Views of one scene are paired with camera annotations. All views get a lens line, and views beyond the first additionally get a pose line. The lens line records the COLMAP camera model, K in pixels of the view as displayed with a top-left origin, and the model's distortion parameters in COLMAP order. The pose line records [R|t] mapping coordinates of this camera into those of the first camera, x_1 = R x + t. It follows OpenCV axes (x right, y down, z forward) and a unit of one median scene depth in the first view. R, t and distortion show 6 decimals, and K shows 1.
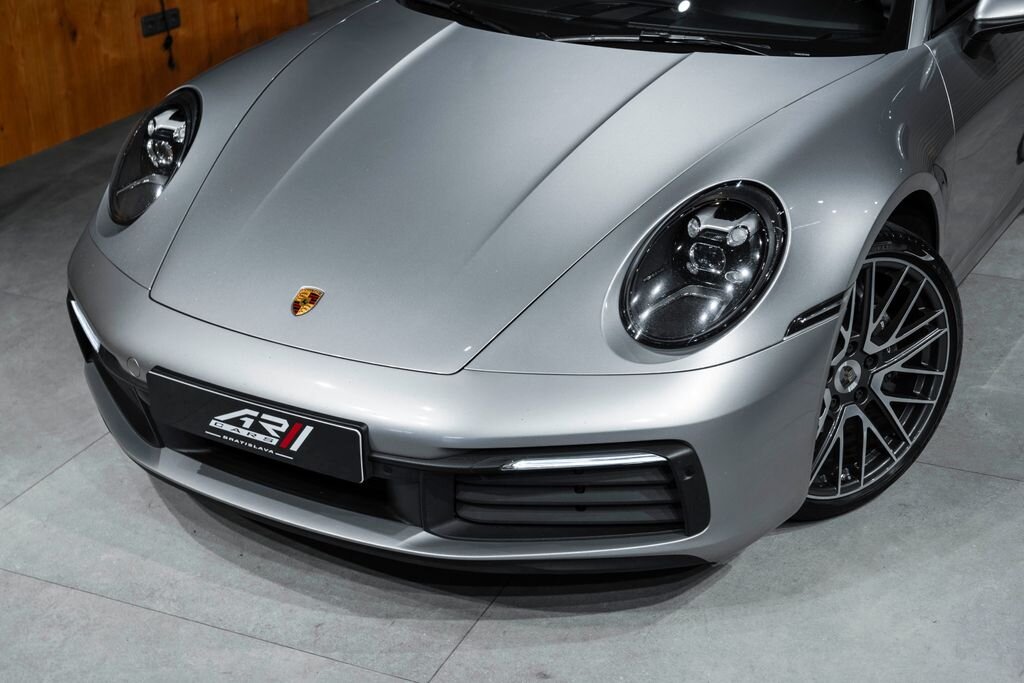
lens RADIAL K [[1554.4, 0, 512.0], [0, 1554.4, 341.5], [0, 0, 1]] dist [0.007472, 0.007361]
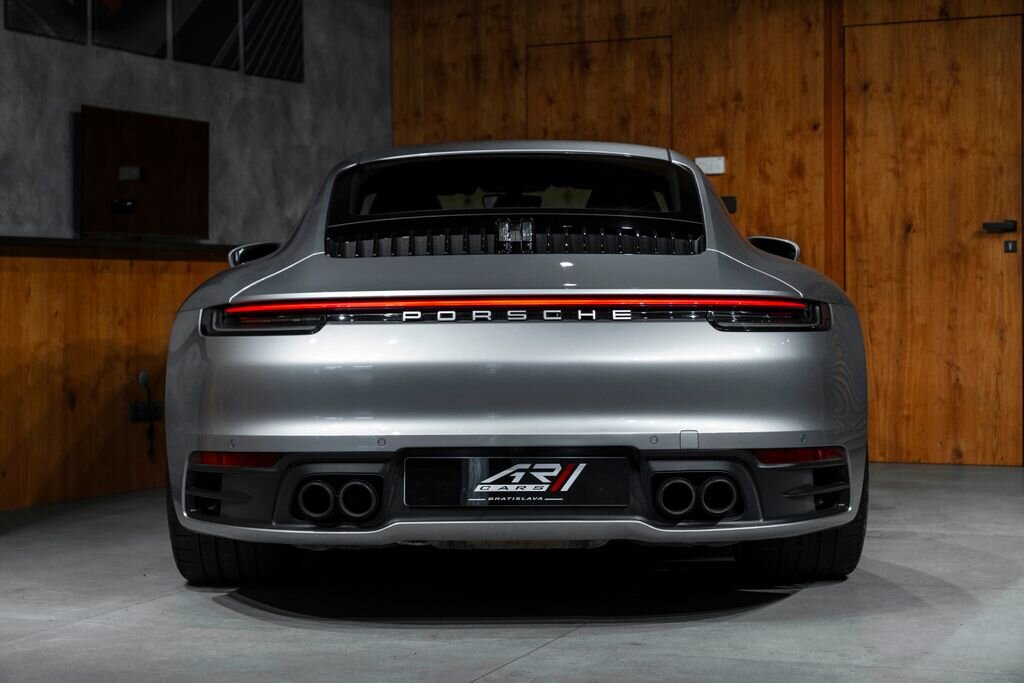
lens RADIAL K [[1926.5, 0, 512.0], [0, 1926.5, 341.5], [0, 0, 1]] dist [0.010941, -0.032616]
pose [[0.996595, 0.011428, 0.081657, -0.173571], [0.022749, 0.913800, -0.405527, 0.528225], [-0.079252, 0.406003, 0.910429, -0.372178]]
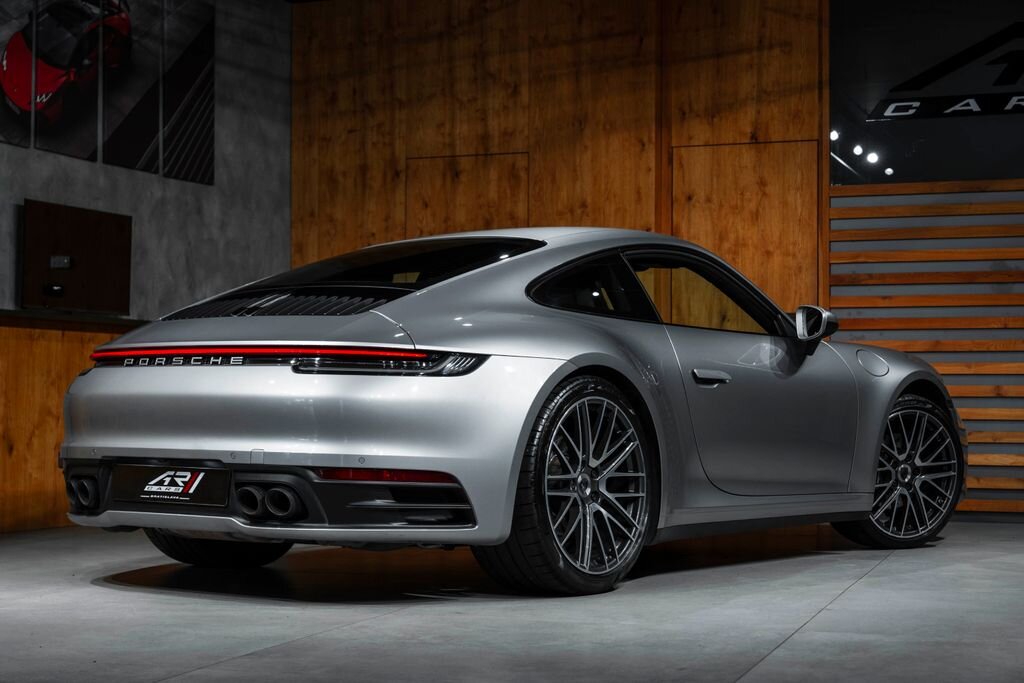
lens RADIAL K [[1812.2, 0, 510.9], [0, 1812.2, 358.9], [0, 0, 1]] dist [0.004591, -0.034888]
pose [[0.990422, 0.029320, 0.134927, -0.157691], [0.034106, 0.894967, -0.444827, 0.697269], [-0.133797, 0.445168, 0.885395, -0.620405]]
